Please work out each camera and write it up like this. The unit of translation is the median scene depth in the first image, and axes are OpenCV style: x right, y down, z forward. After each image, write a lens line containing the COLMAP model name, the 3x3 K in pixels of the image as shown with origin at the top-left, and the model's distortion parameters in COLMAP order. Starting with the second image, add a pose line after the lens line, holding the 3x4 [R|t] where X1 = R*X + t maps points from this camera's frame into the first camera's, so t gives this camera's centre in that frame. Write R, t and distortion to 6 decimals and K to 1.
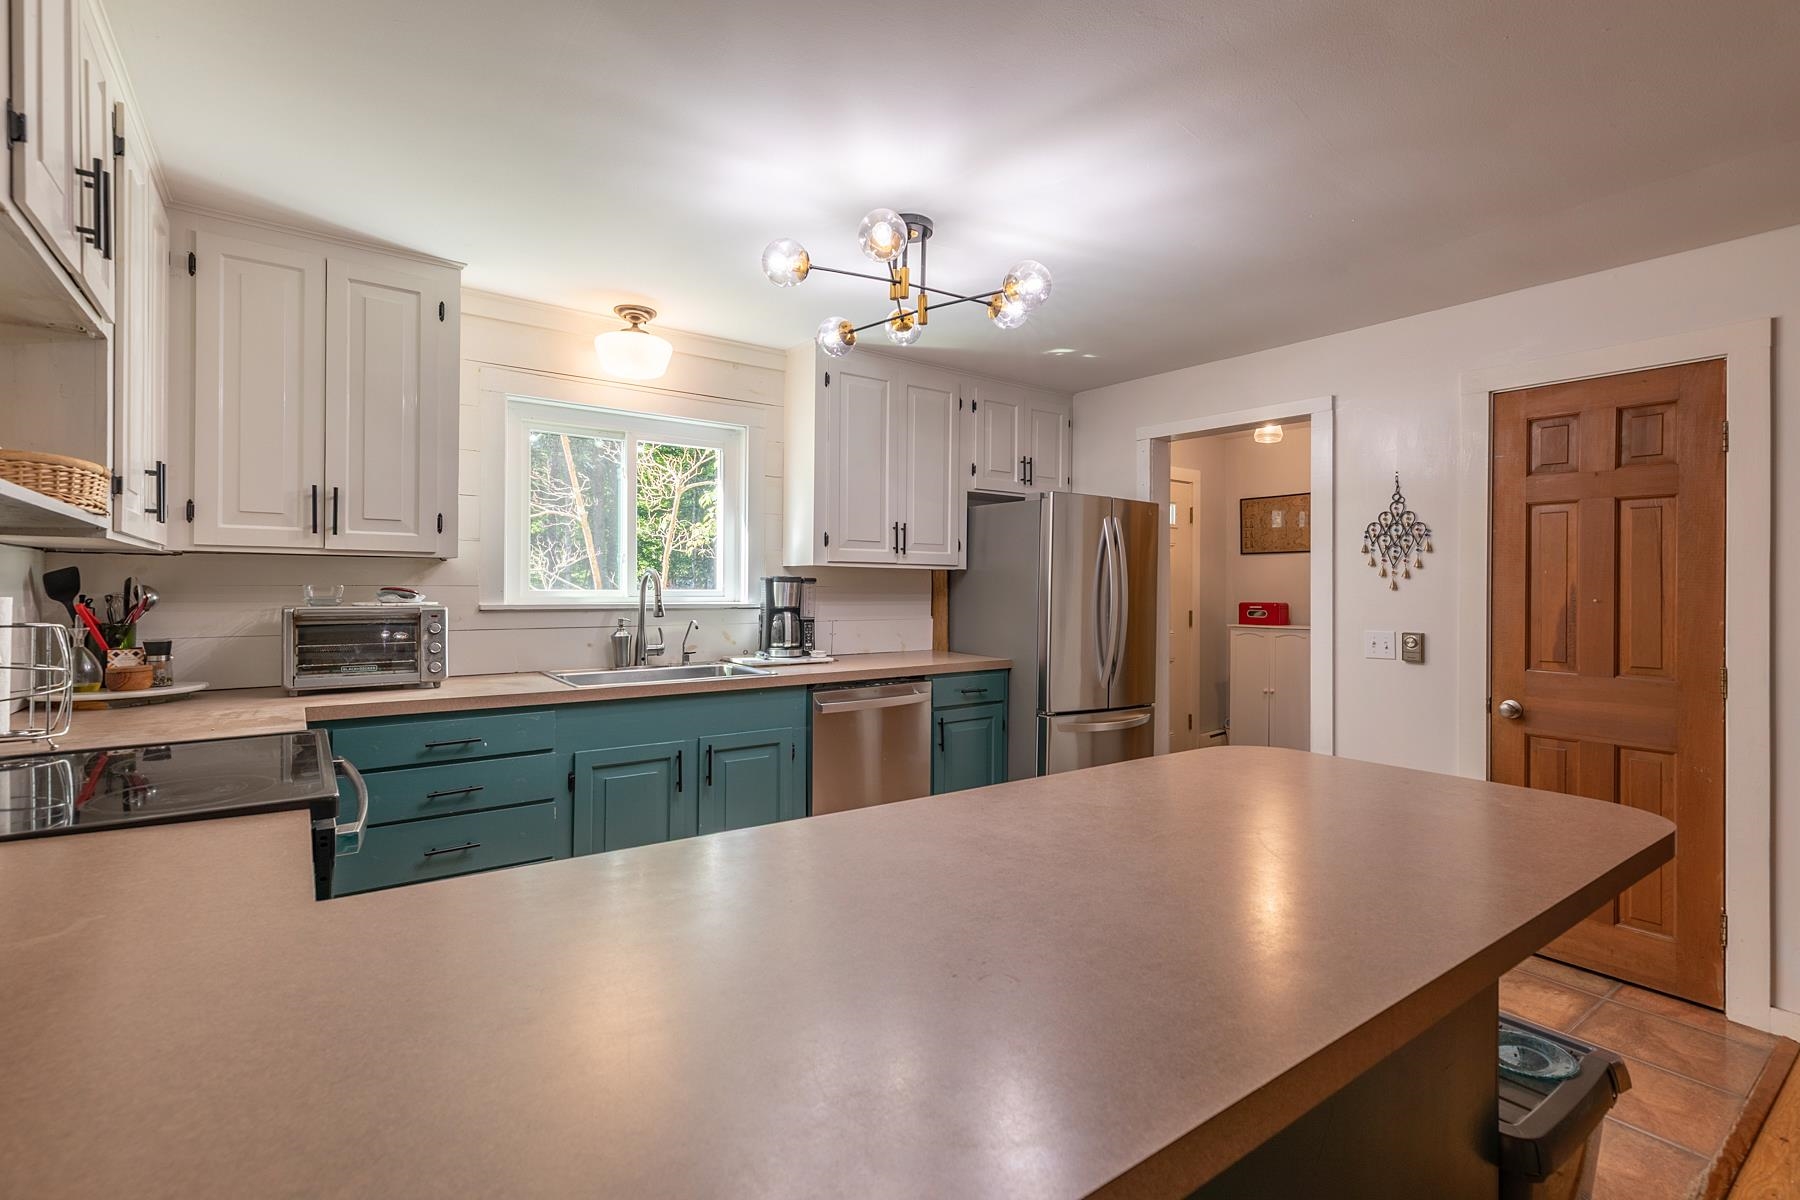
lens RADIAL K [[826.8, 0, 892.8], [0, 826.8, 590.1], [0, 0, 1]] dist [-0.001368, -0.000116]
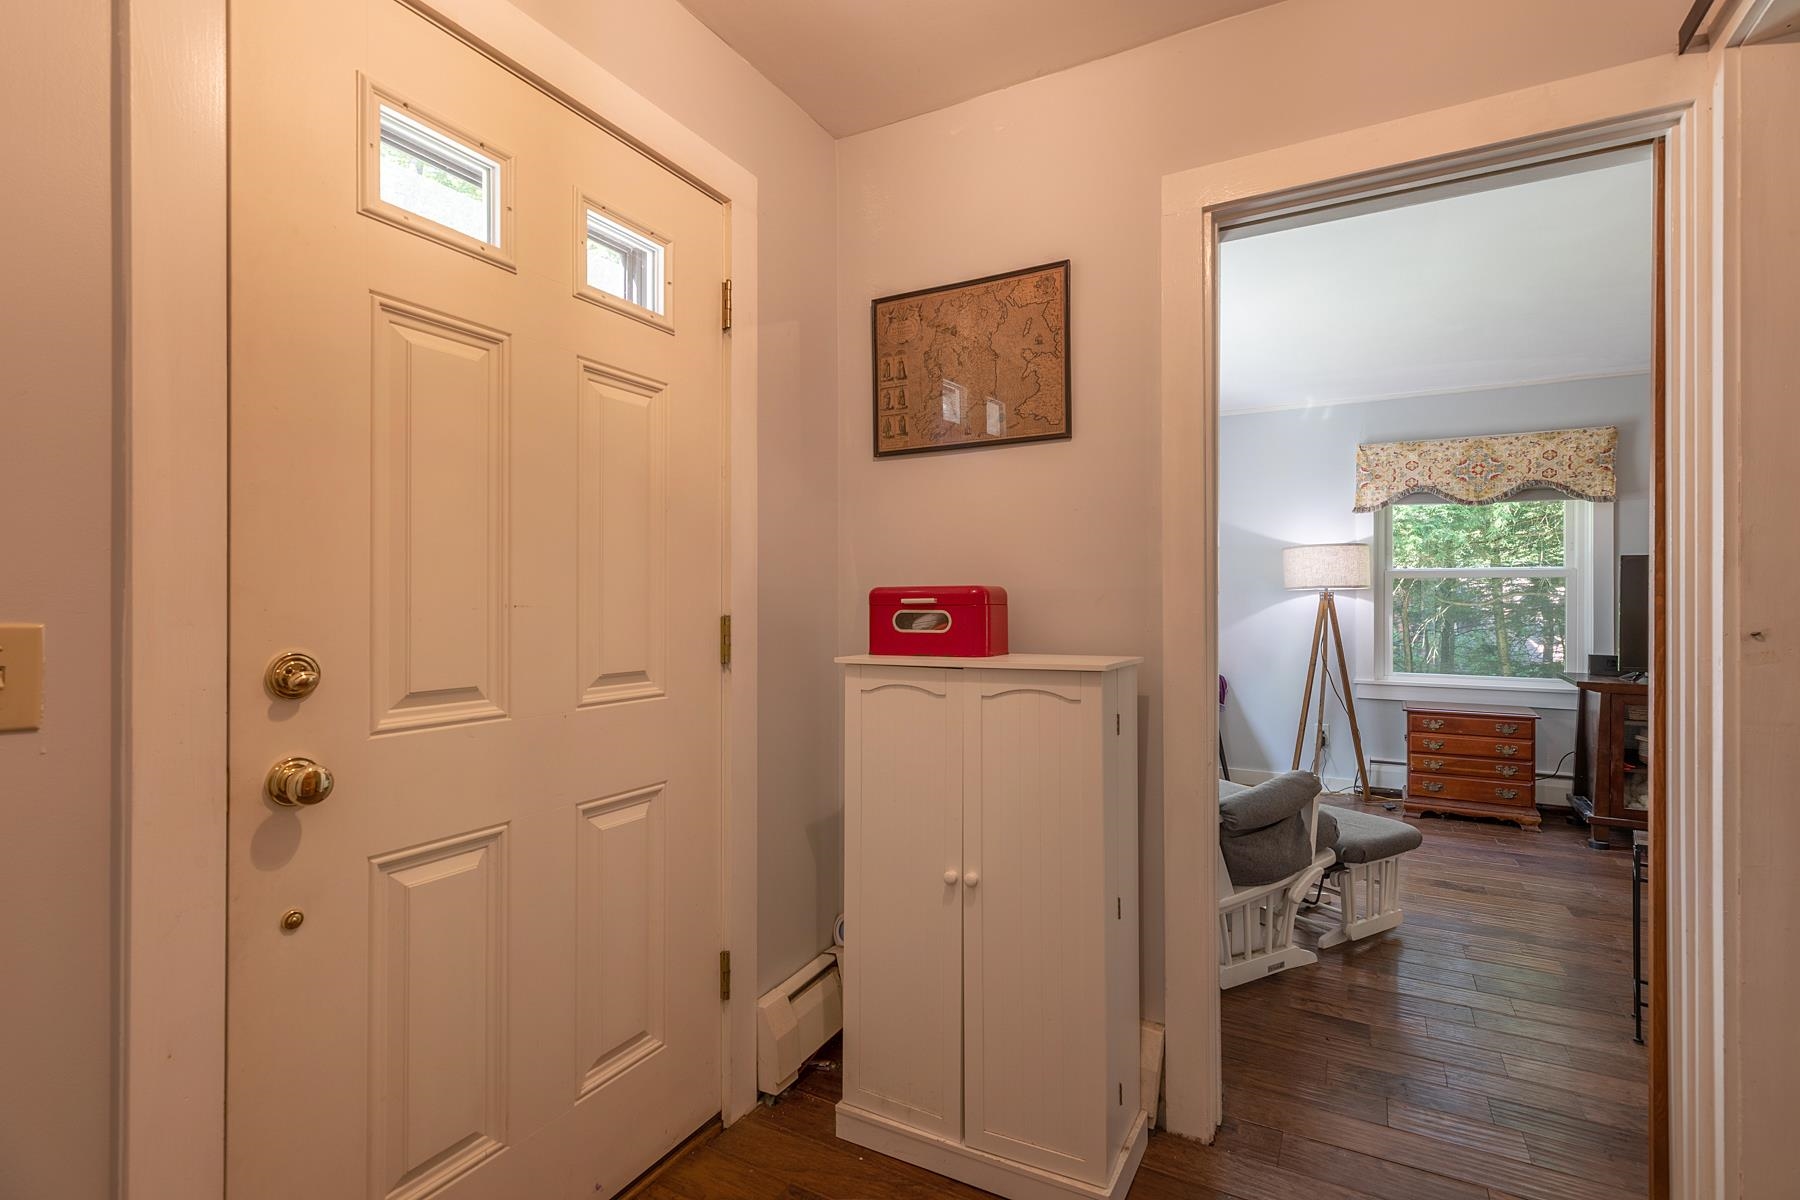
lens RADIAL K [[826.8, 0, 906.0], [0, 826.8, 600.6], [0, 0, 1]] dist [-0.001368, -0.000116]
pose [[0.906246, -0.005809, 0.422711, 0.290771], [0.003895, 0.999978, 0.005391, 0.018038], [-0.422733, -0.003239, 0.906248, 0.690820]]
